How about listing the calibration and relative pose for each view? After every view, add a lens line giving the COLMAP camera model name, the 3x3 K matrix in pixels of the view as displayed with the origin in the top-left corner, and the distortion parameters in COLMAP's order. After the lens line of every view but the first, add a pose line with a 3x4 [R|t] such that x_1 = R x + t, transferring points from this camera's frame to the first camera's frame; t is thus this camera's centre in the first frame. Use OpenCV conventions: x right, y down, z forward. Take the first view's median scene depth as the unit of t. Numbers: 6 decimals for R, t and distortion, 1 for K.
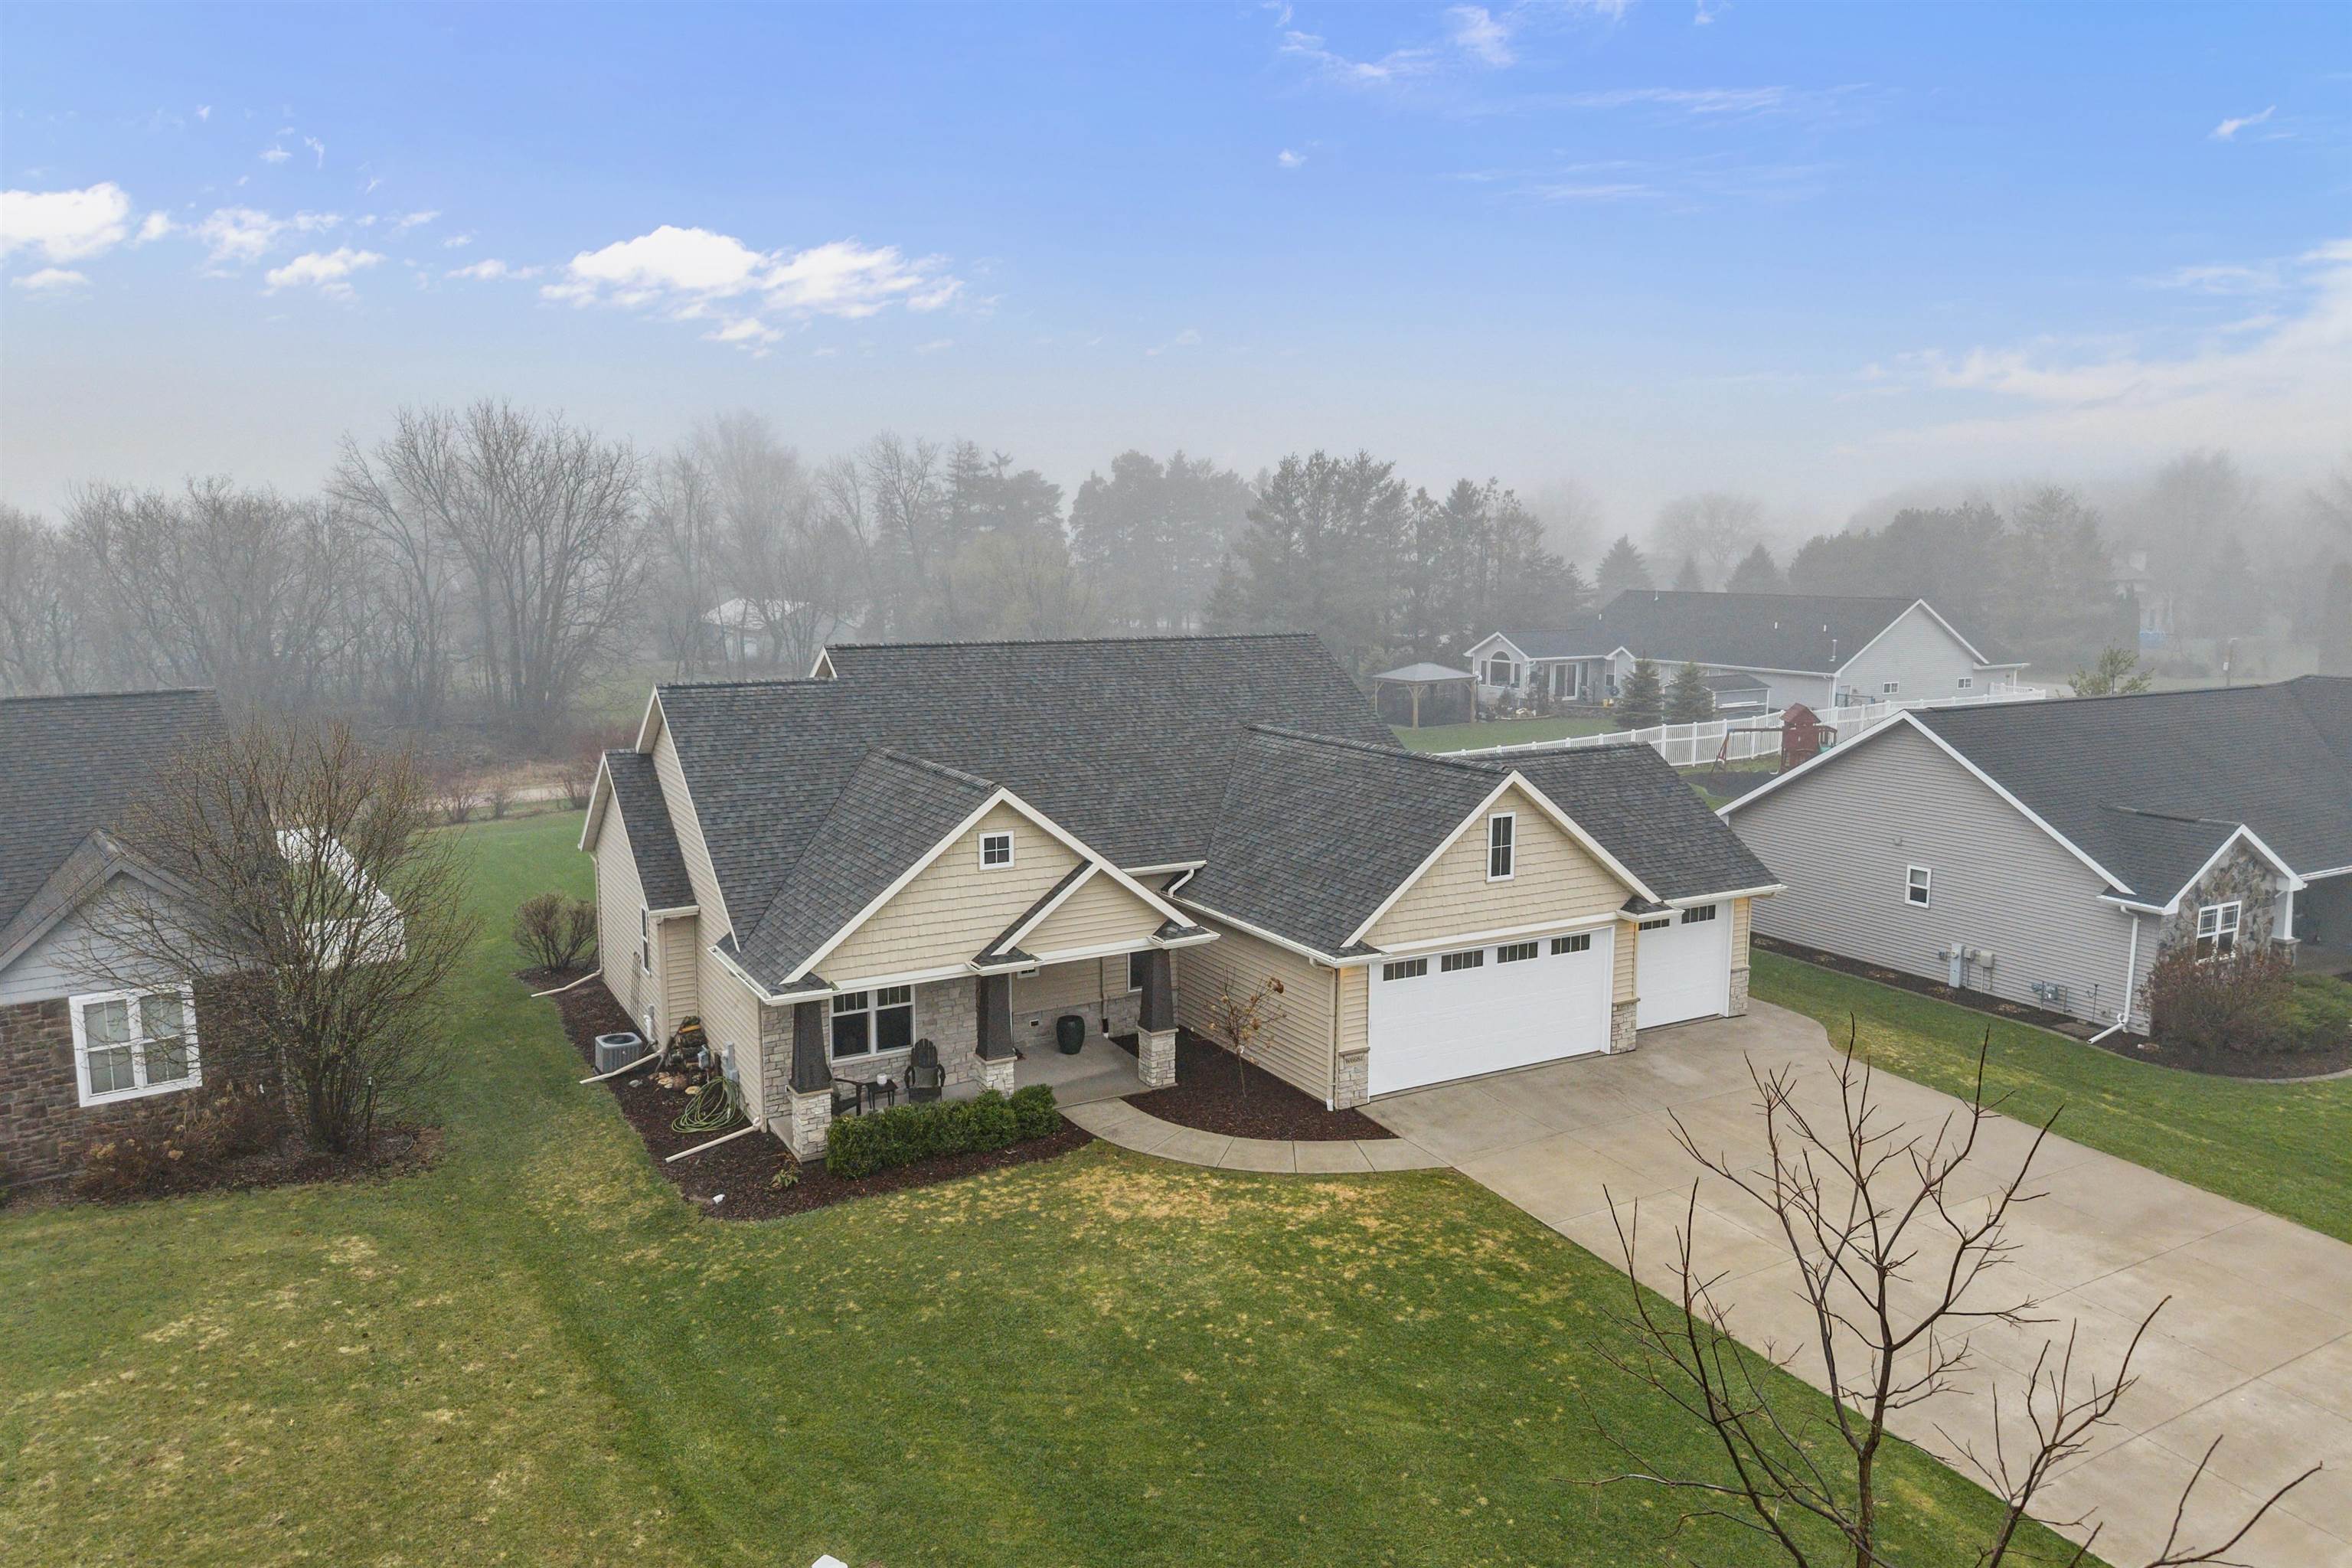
lens RADIAL K [[1577.6, 0, 1159.7], [0, 1577.6, 777.3], [0, 0, 1]] dist [0.033106, -0.050090]
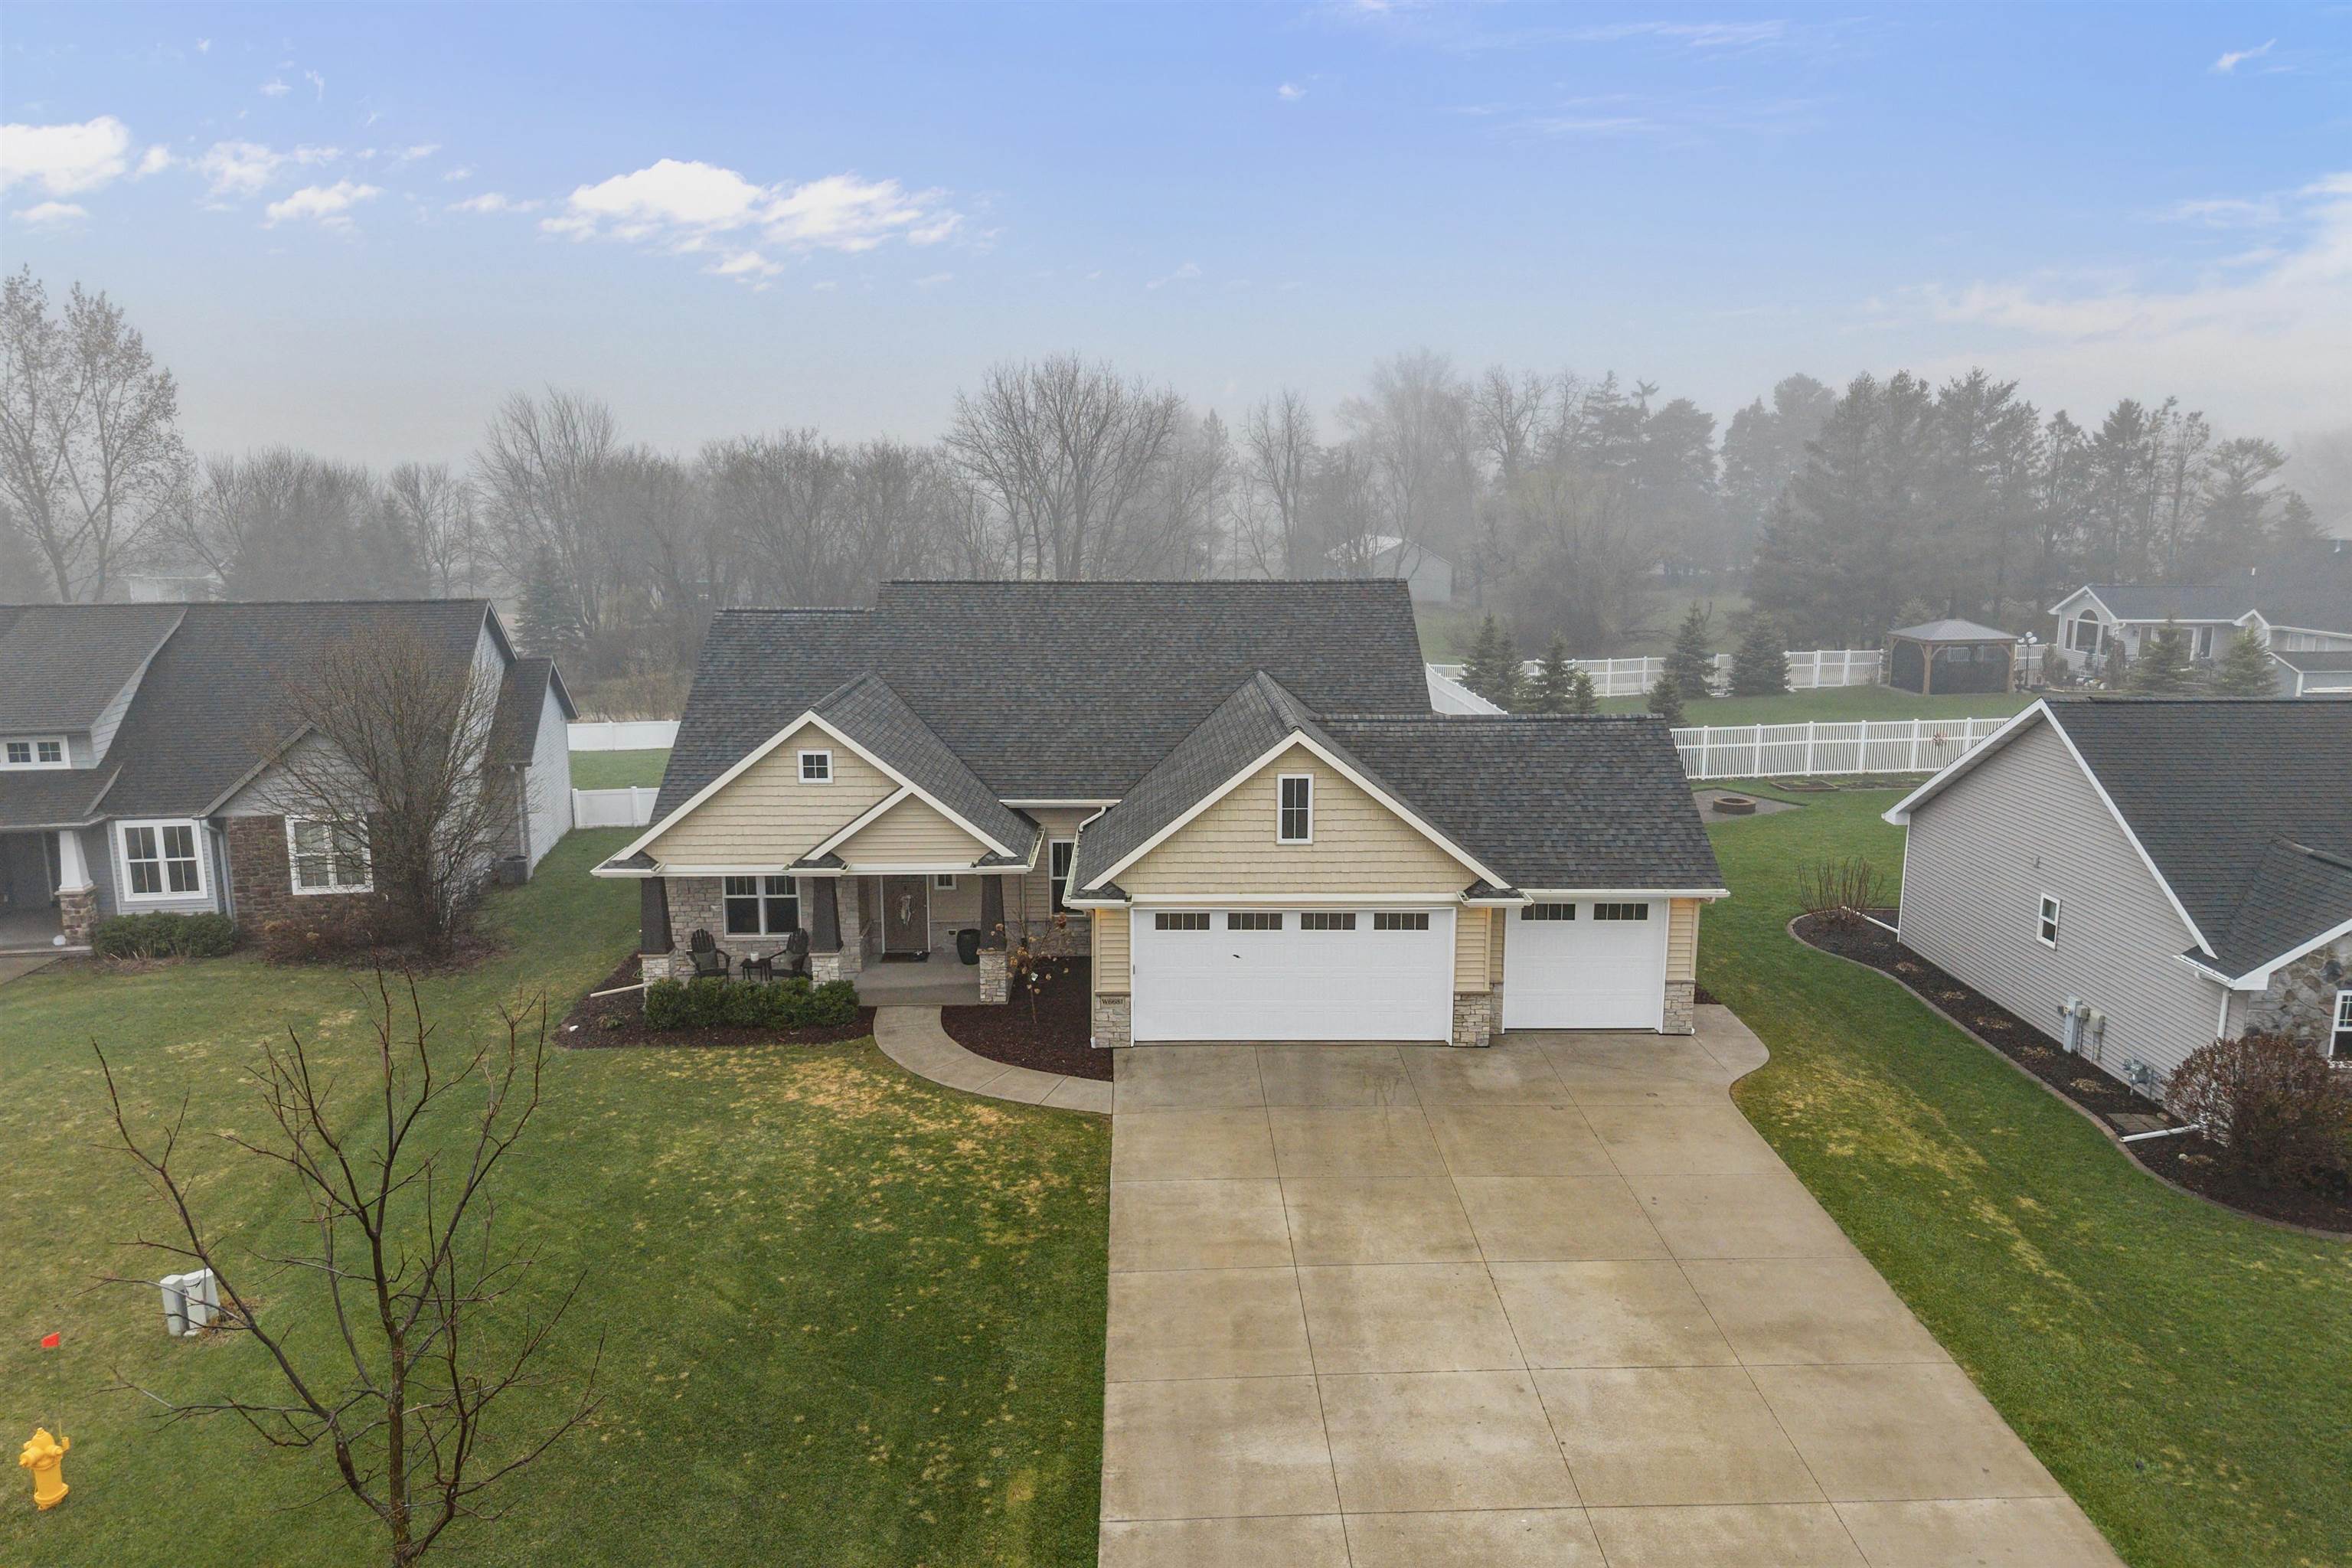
lens RADIAL K [[1577.6, 0, 1159.8], [0, 1577.6, 772.5], [0, 0, 1]] dist [0.033106, -0.050090]
pose [[0.881587, 0.084466, -0.464402, 0.581836], [-0.066518, 0.996272, 0.054930, -0.025205], [0.467310, -0.017535, 0.883919, 0.113332]]
